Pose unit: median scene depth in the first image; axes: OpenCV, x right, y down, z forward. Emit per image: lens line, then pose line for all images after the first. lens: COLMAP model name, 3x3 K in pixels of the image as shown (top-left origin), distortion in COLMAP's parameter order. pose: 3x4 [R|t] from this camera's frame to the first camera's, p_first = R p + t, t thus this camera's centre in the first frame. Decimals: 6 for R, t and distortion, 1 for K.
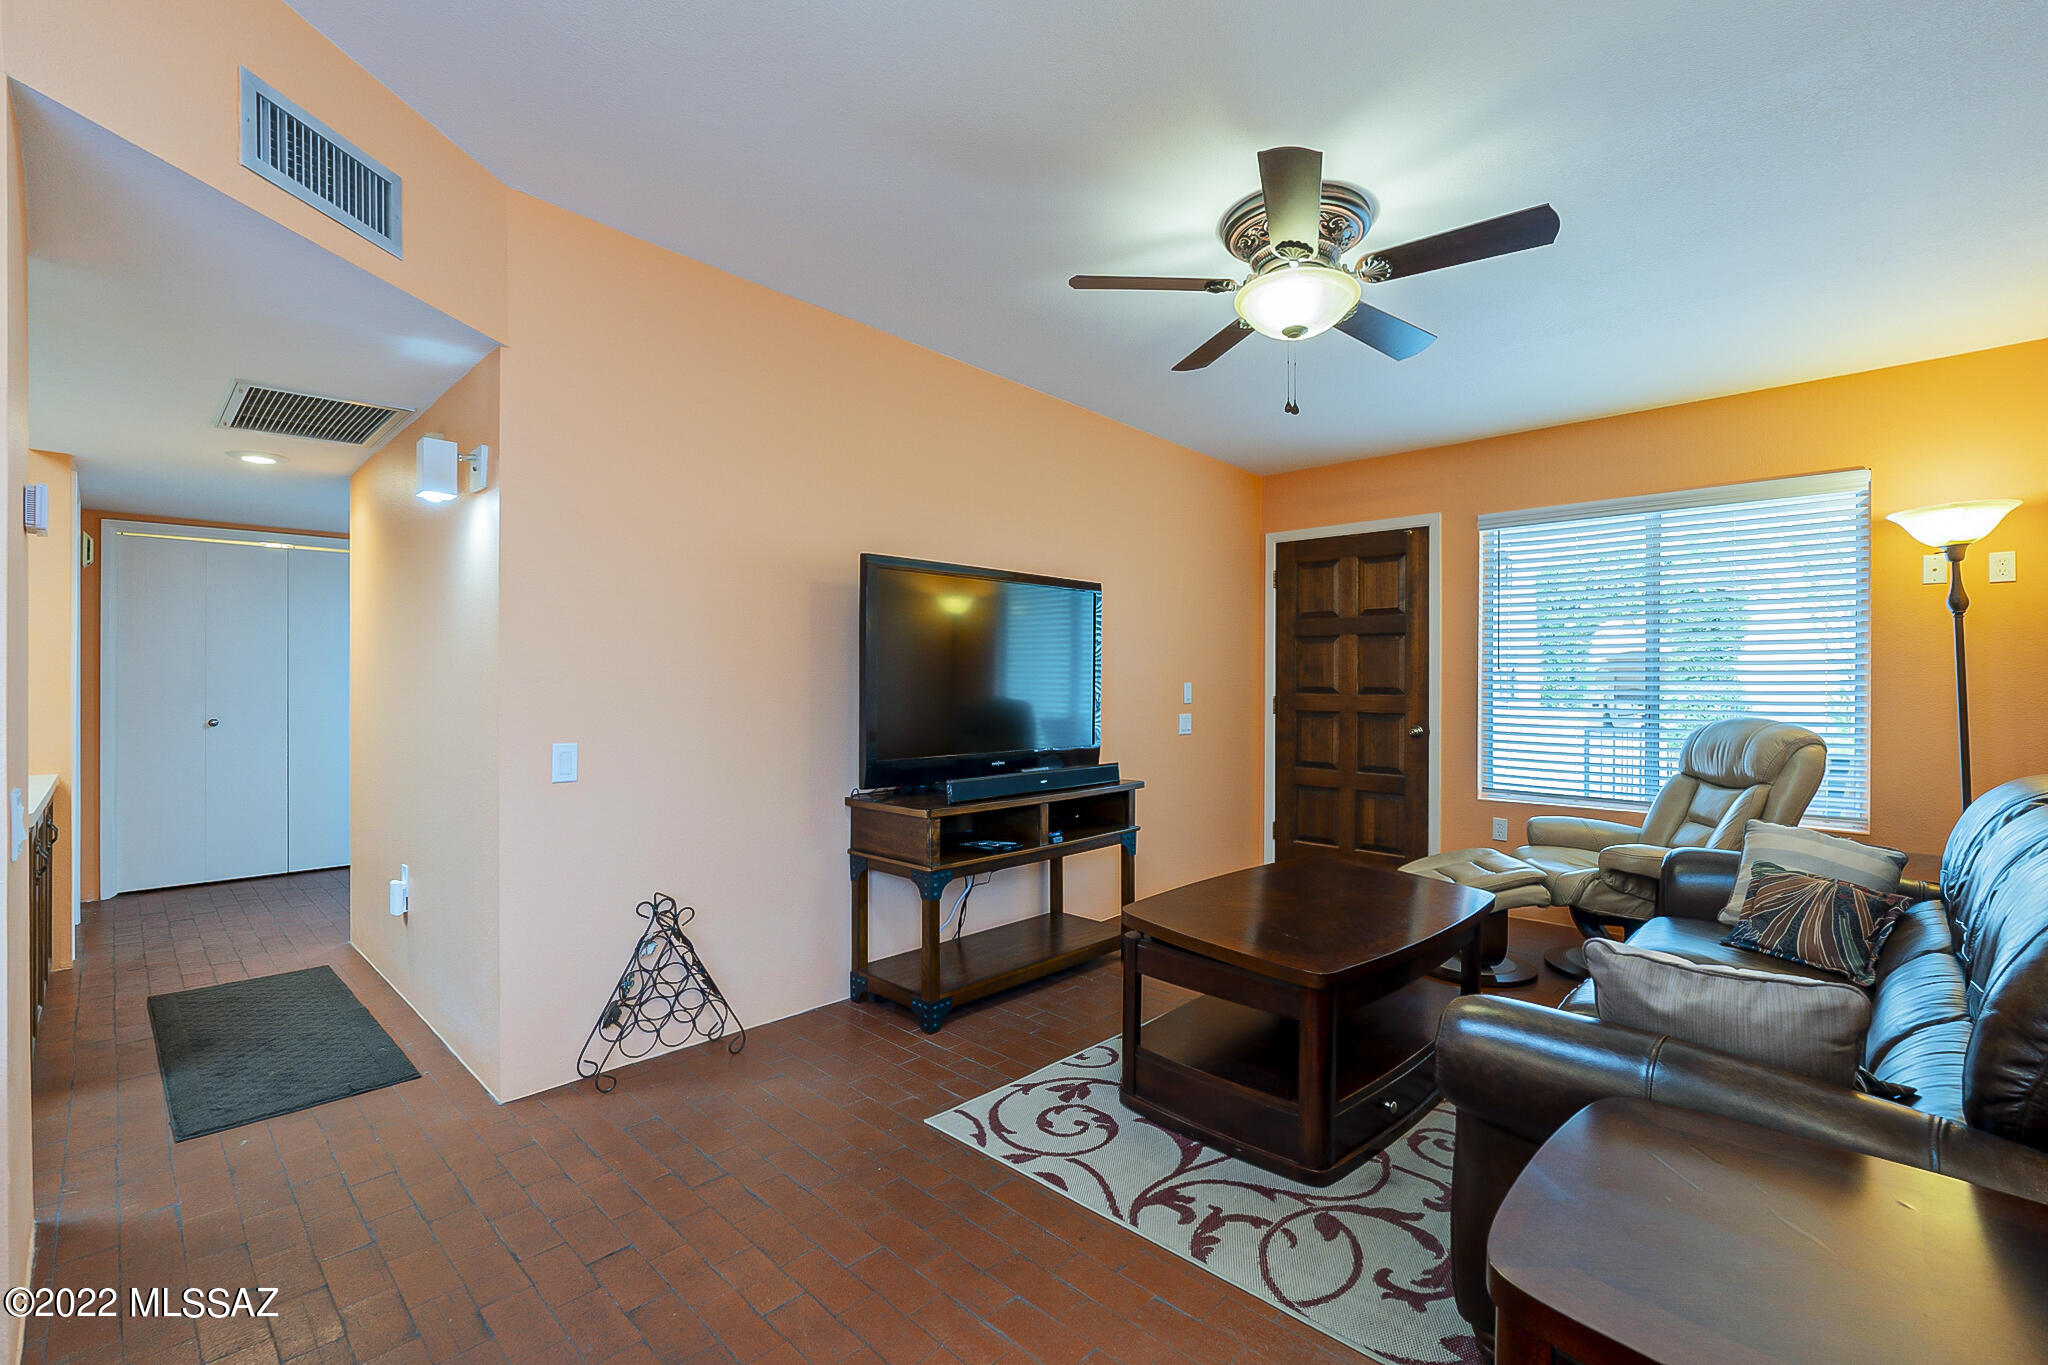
lens RADIAL K [[896.3, 0, 1022.4], [0, 896.3, 682.6], [0, 0, 1]] dist [-0.004392, 0.000400]
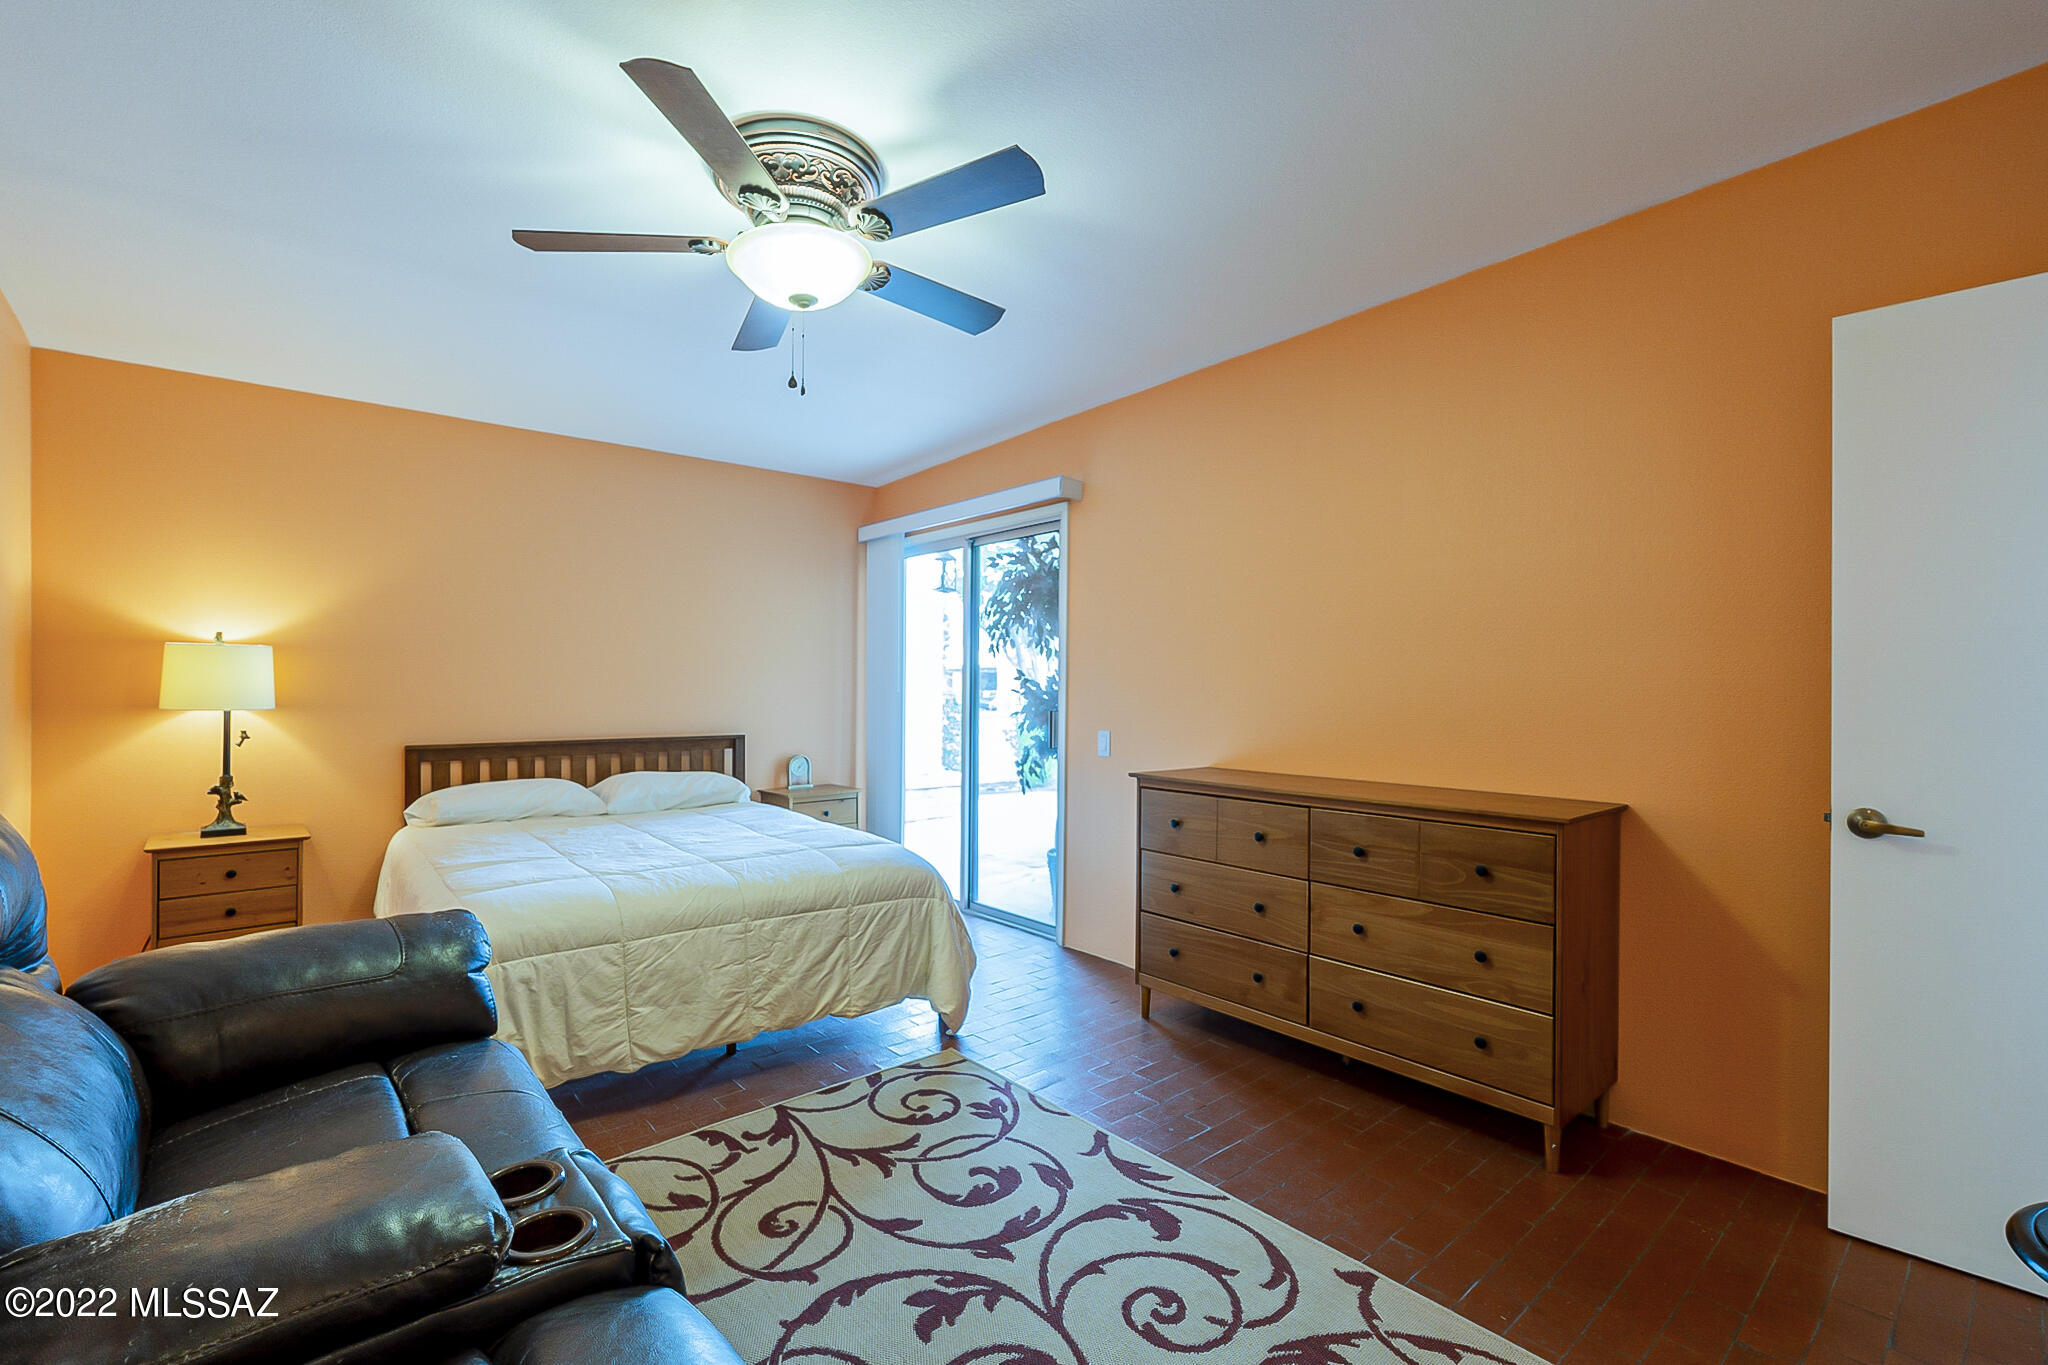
lens RADIAL K [[896.3, 0, 1008.9], [0, 896.3, 689.4], [0, 0, 1]] dist [-0.004392, 0.000400]
pose [[-0.098598, -0.001159, -0.995127, 0.990668], [-0.012182, 0.999926, 0.000042, -0.000407], [0.995053, 0.012127, -0.098604, 1.077695]]
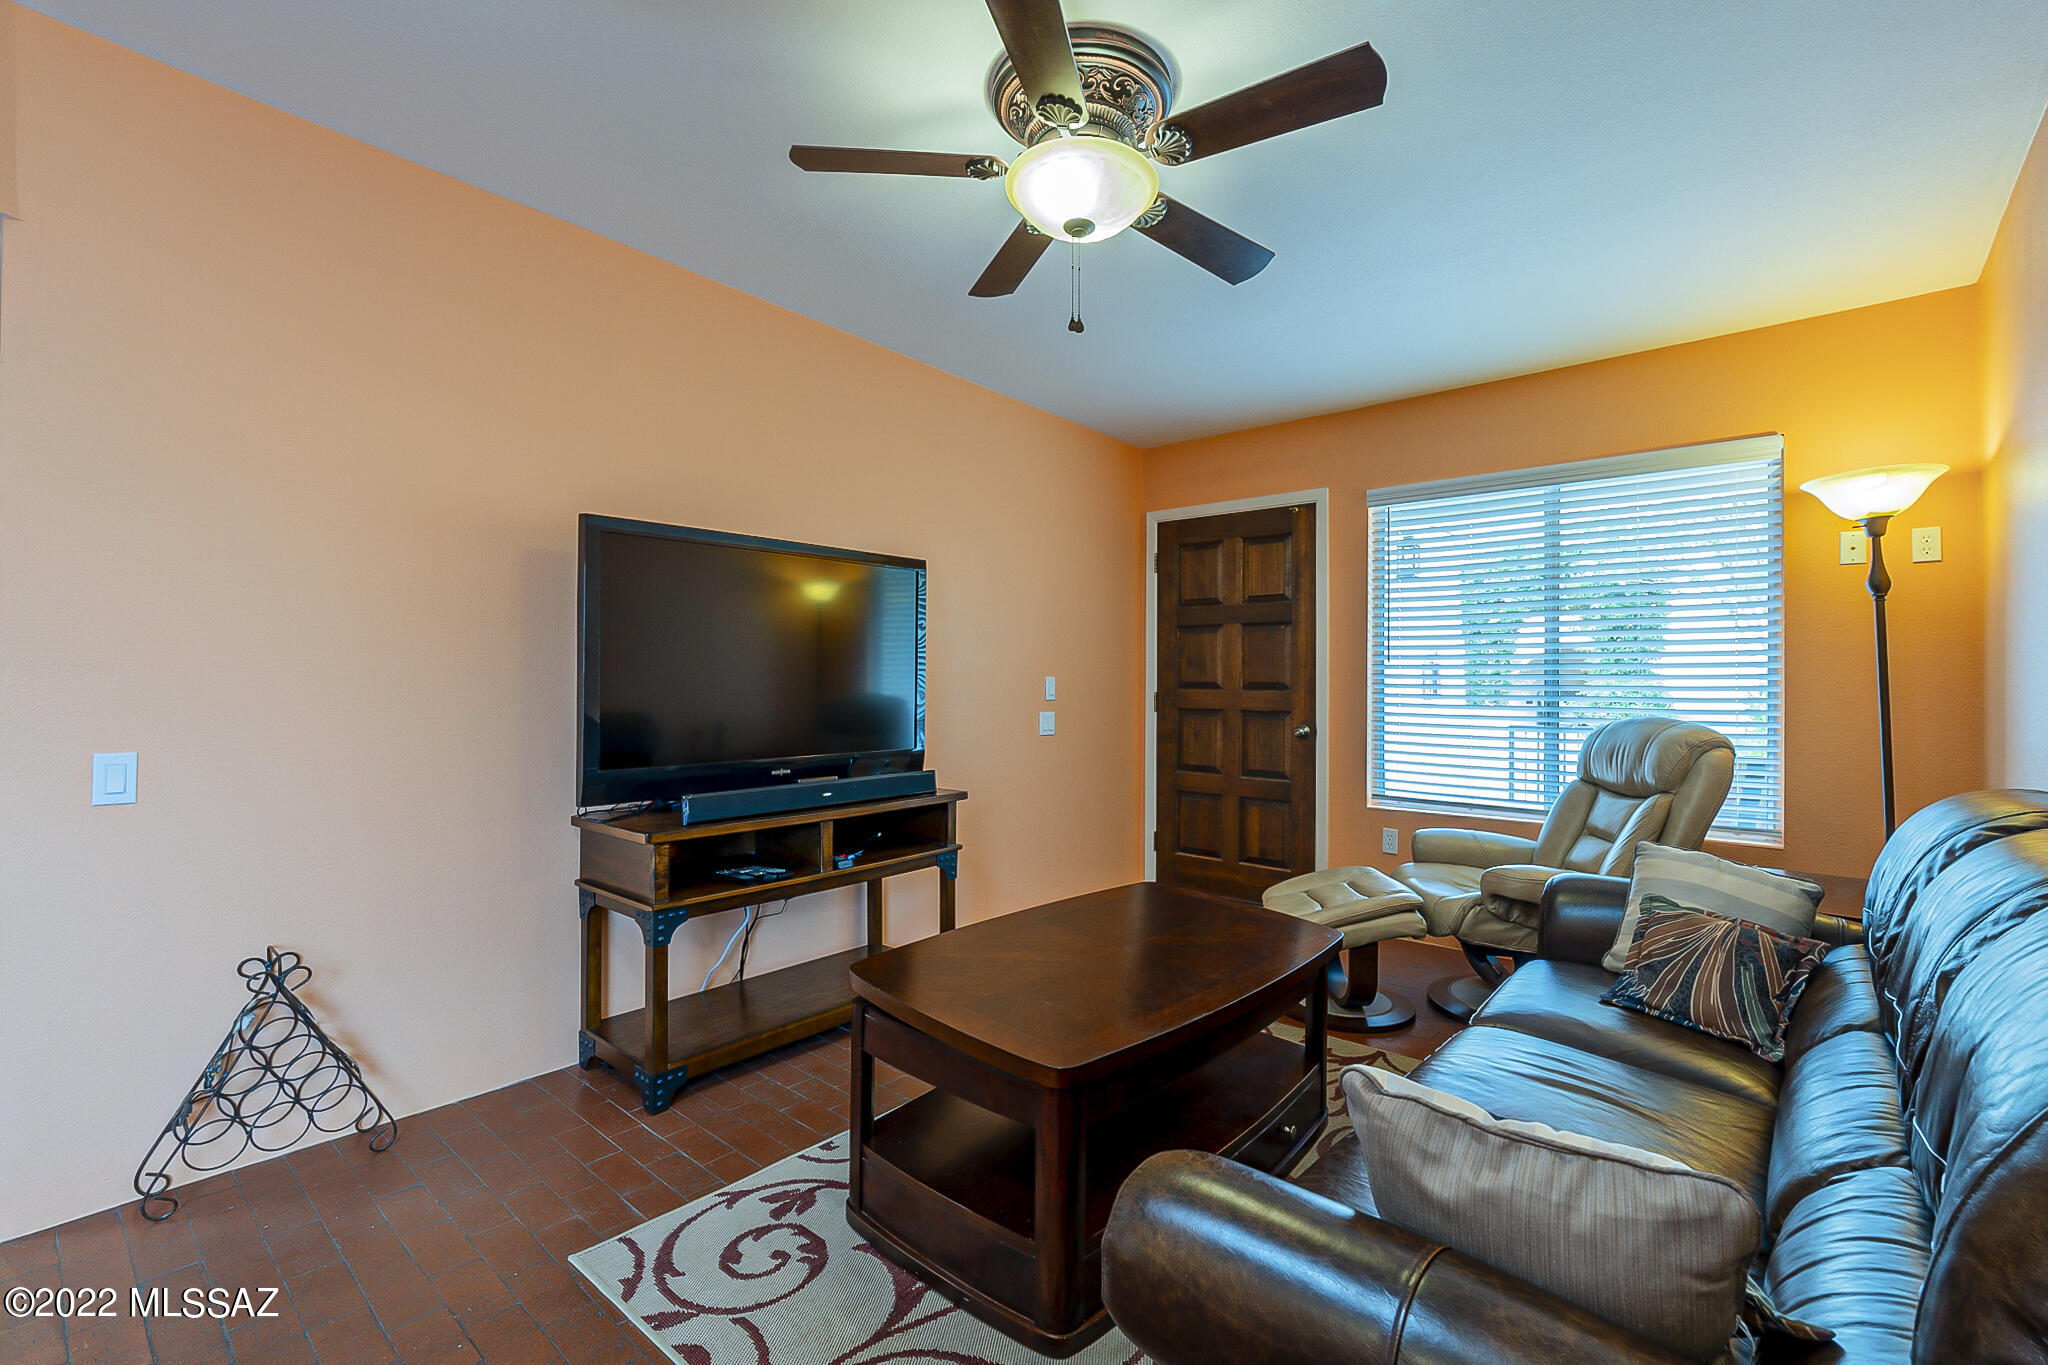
lens RADIAL K [[896.3, 0, 1025.4], [0, 896.3, 674.9], [0, 0, 1]] dist [-0.004392, 0.000400]
pose [[0.998731, 0.001396, 0.050342, 0.210289], [-0.001109, 0.999983, -0.005731, 0.005948], [-0.050349, 0.005668, 0.998716, 0.209438]]
